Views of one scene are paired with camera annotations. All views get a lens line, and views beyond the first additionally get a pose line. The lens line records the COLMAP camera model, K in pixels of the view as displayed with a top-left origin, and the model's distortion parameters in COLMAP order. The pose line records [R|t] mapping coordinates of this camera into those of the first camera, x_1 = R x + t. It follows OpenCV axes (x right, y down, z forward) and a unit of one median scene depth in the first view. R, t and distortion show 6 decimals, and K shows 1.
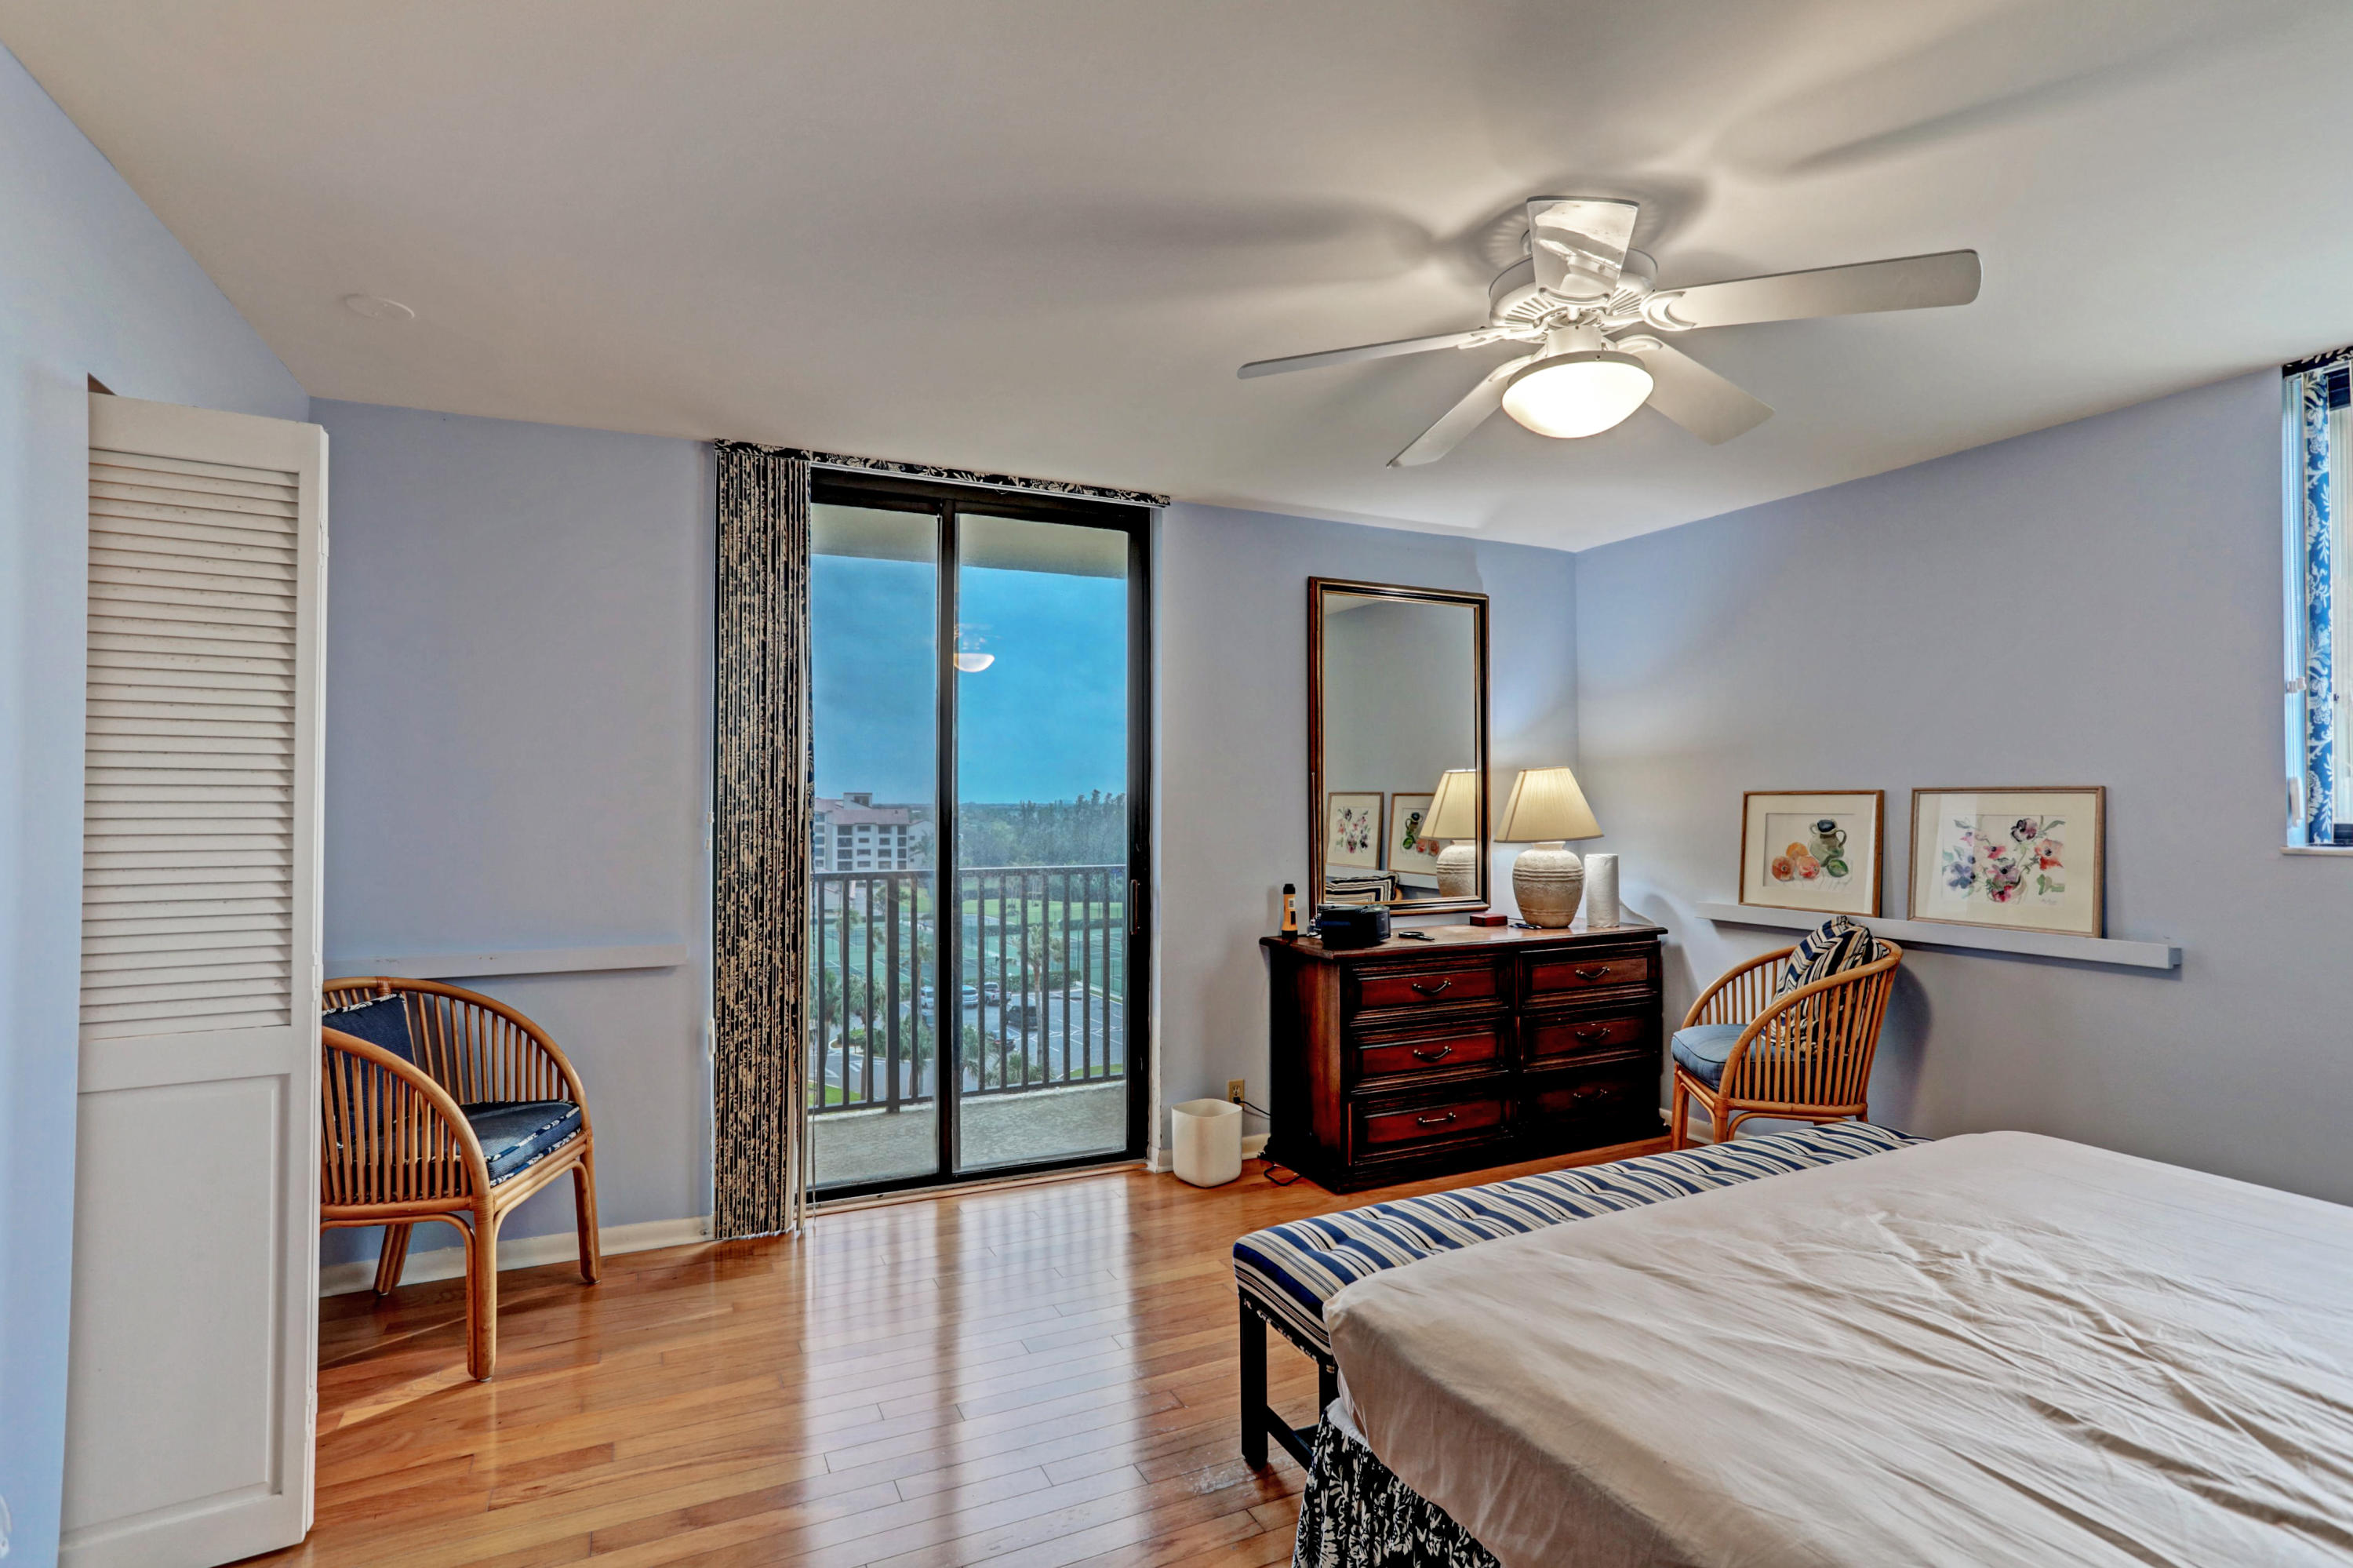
lens RADIAL K [[1163.8, 0, 1178.3], [0, 1163.8, 795.6], [0, 0, 1]] dist [0.001805, 0.001340]
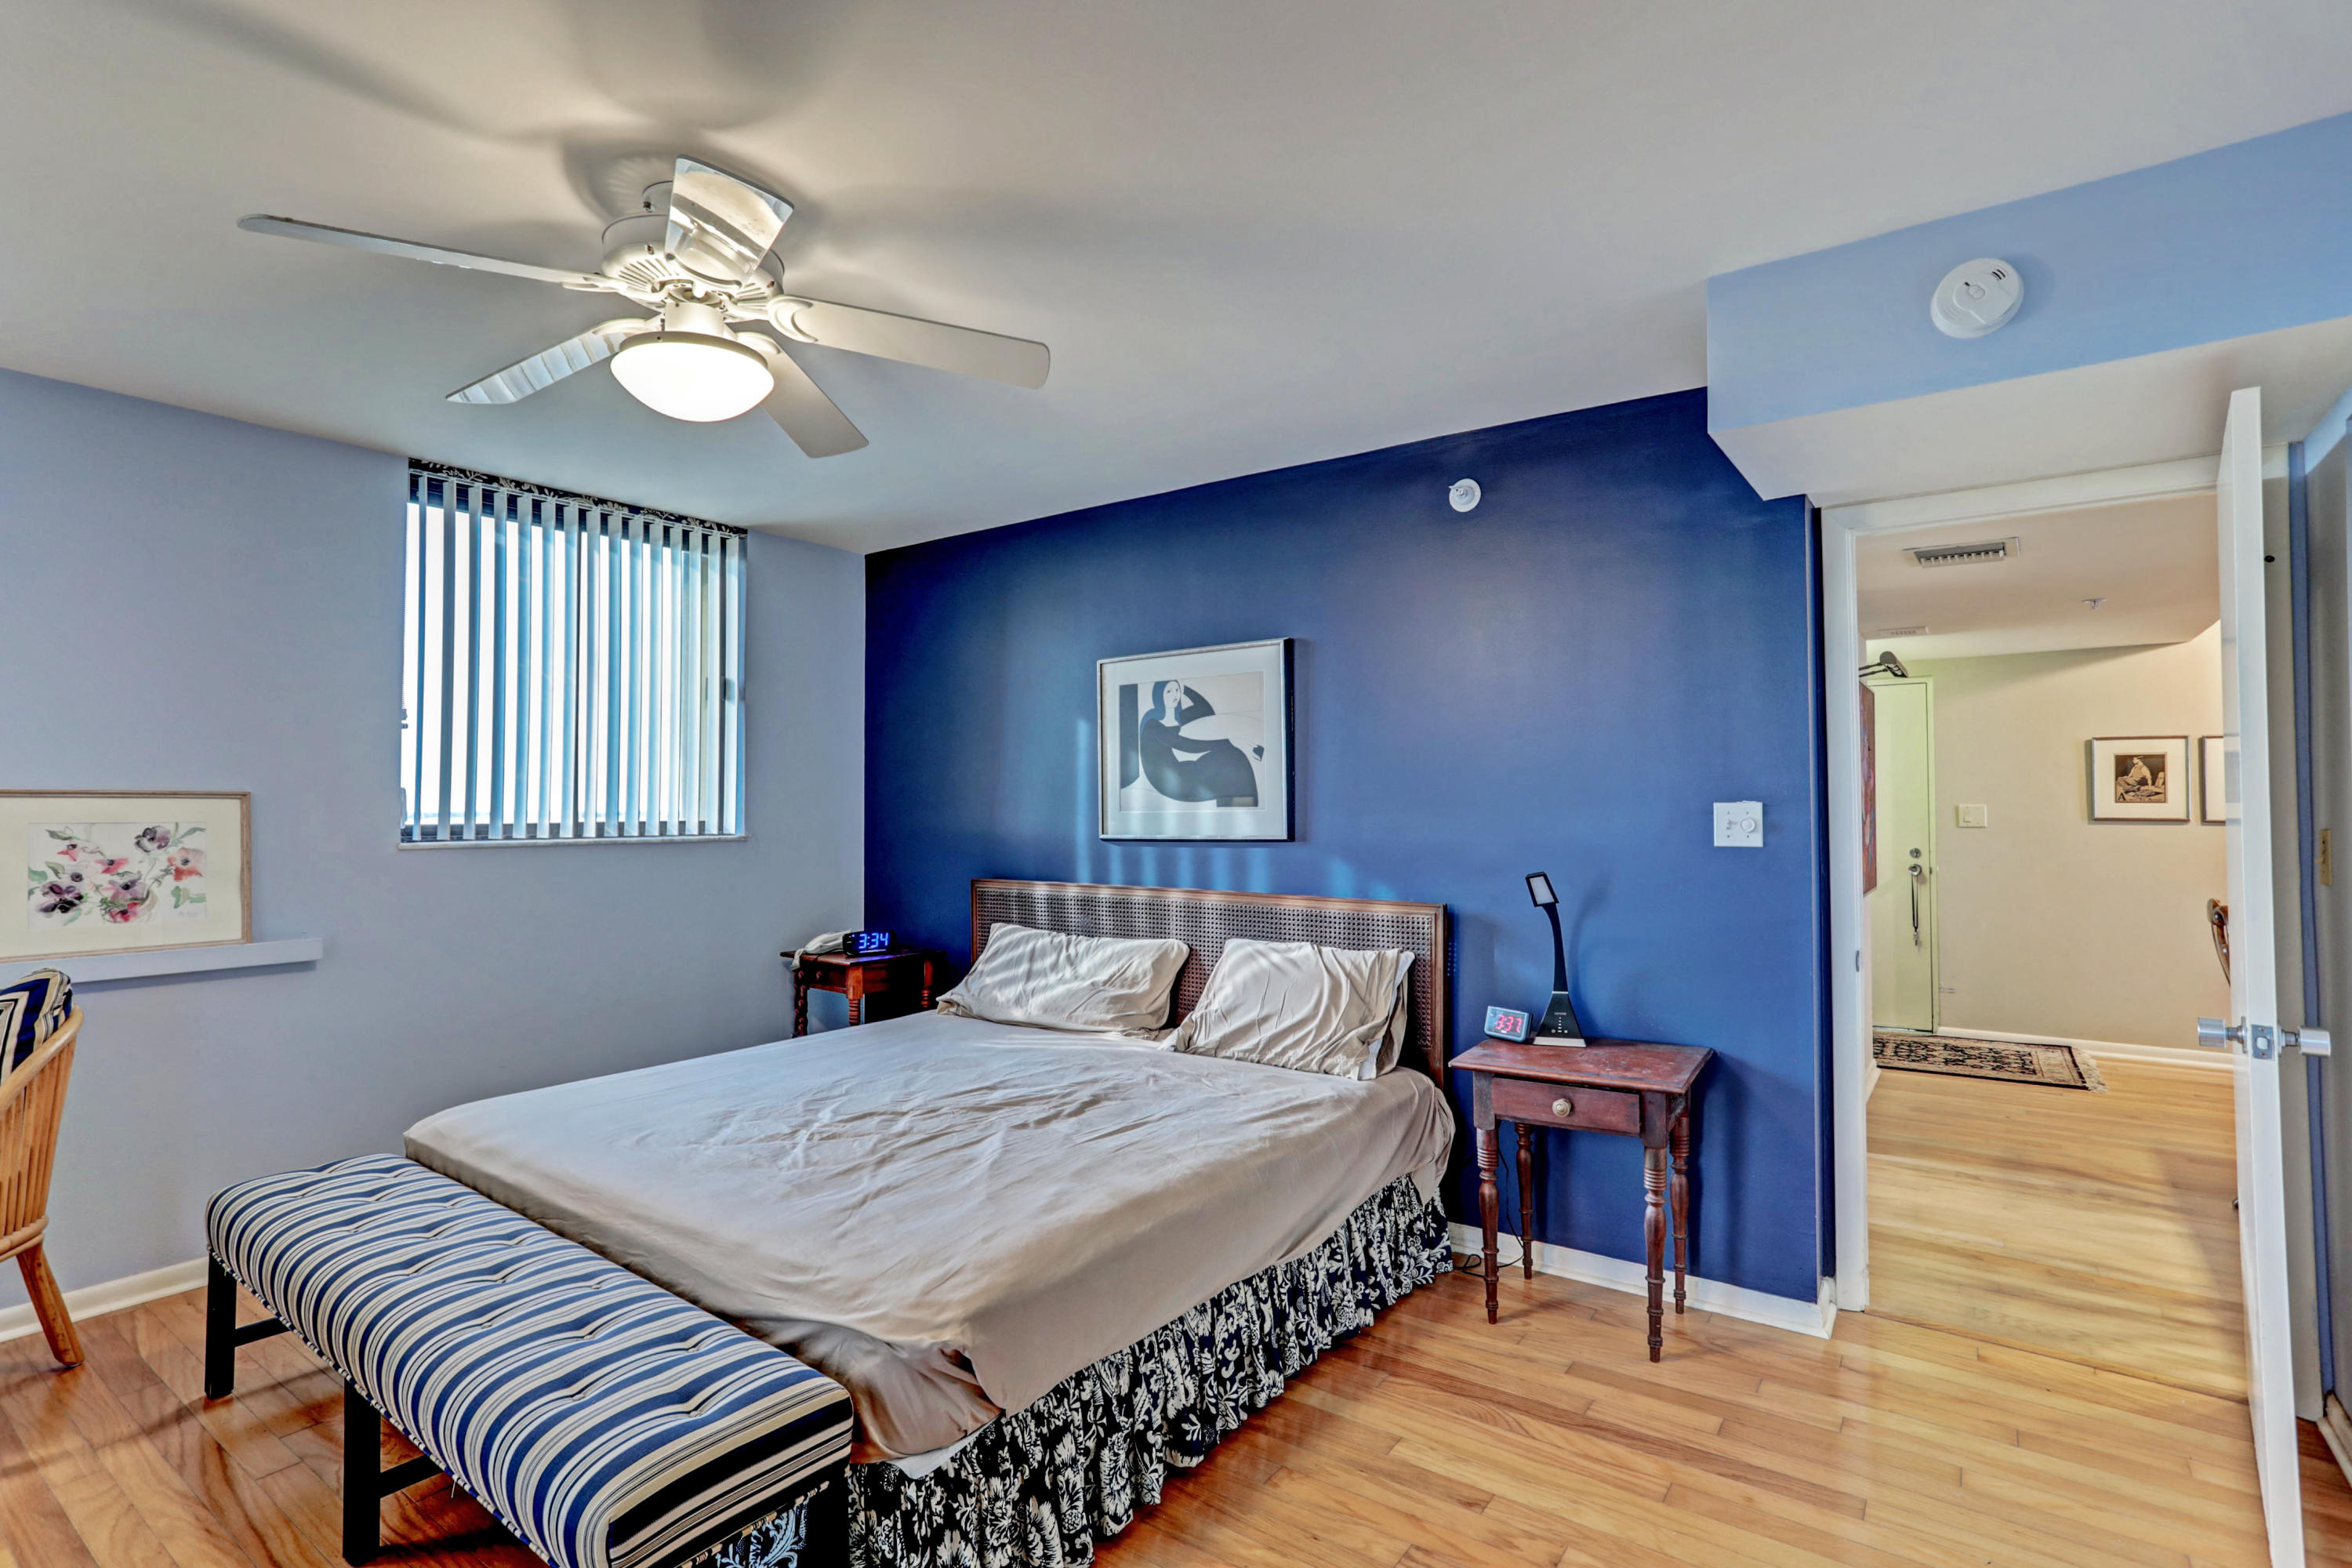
lens RADIAL K [[1163.3, 0, 1177.8], [0, 1163.3, 795.6], [0, 0, 1]] dist [0.001805, 0.001340]
pose [[-0.497756, 0.011101, 0.867246, -0.460259], [-0.002475, 0.999896, -0.014220, 0.006870], [-0.867313, -0.009225, -0.497677, 0.771526]]
